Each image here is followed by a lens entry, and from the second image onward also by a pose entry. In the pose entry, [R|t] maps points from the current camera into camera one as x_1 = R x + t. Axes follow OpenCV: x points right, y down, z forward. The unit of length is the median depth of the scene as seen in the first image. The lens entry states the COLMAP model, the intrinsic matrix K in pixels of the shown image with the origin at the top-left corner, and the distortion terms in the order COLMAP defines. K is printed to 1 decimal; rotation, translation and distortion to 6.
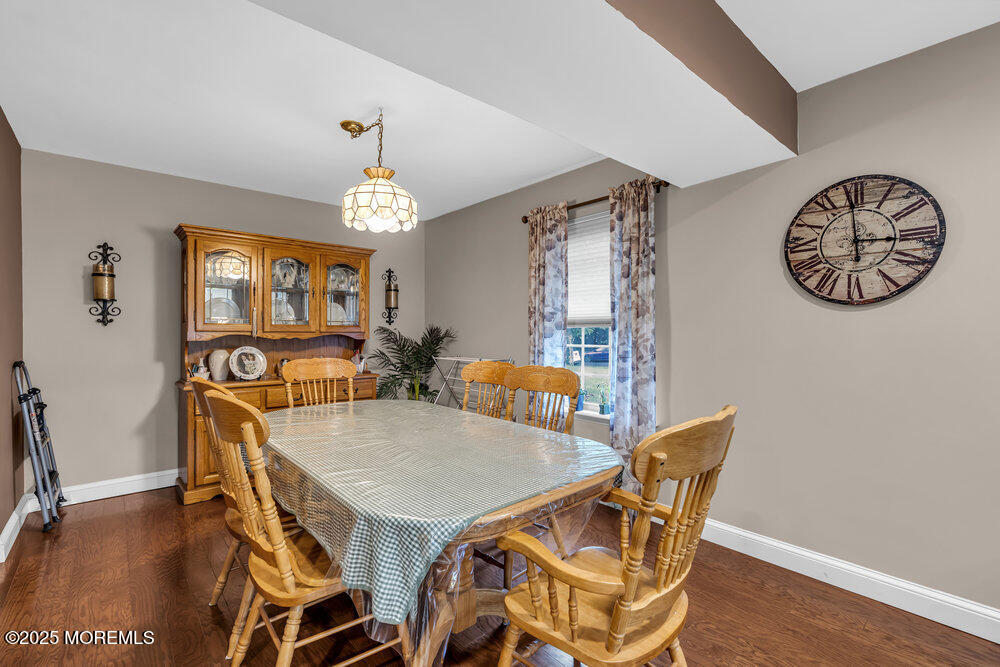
lens RADIAL K [[449.9, 0, 500.0], [0, 449.9, 333.5], [0, 0, 1]] dist [-0.002659, 0.000459]
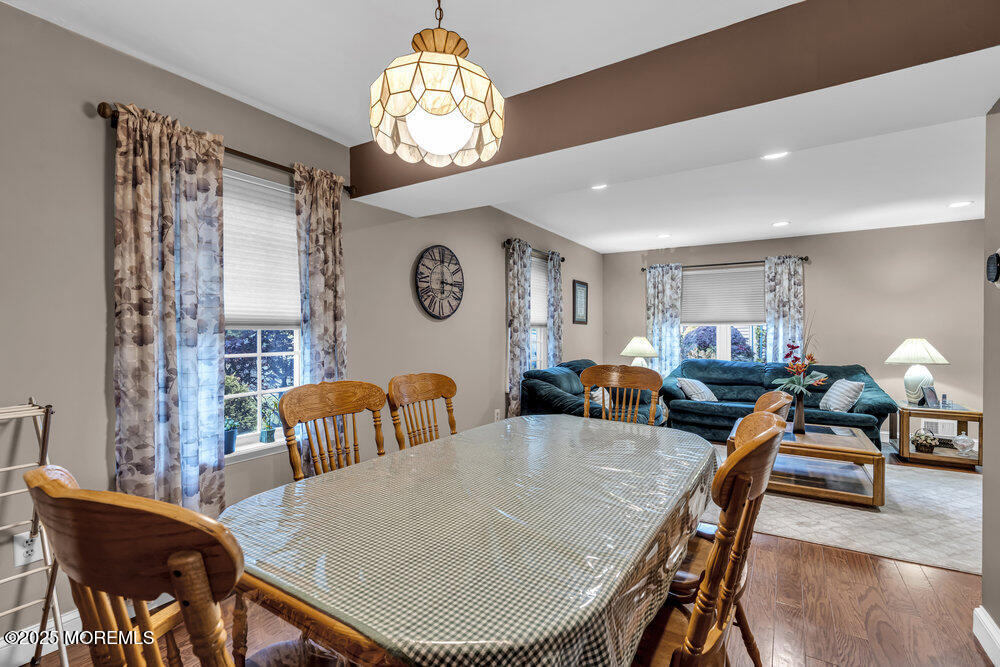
lens RADIAL K [[452.7, 0, 502.2], [0, 452.7, 331.1], [0, 0, 1]] dist [-0.003296, 0.000078]
pose [[-0.285970, 0.002721, 0.958235, -0.709622], [0.007515, 0.999972, -0.000597, -0.009036], [-0.958209, 0.007030, -0.285982, 0.941660]]
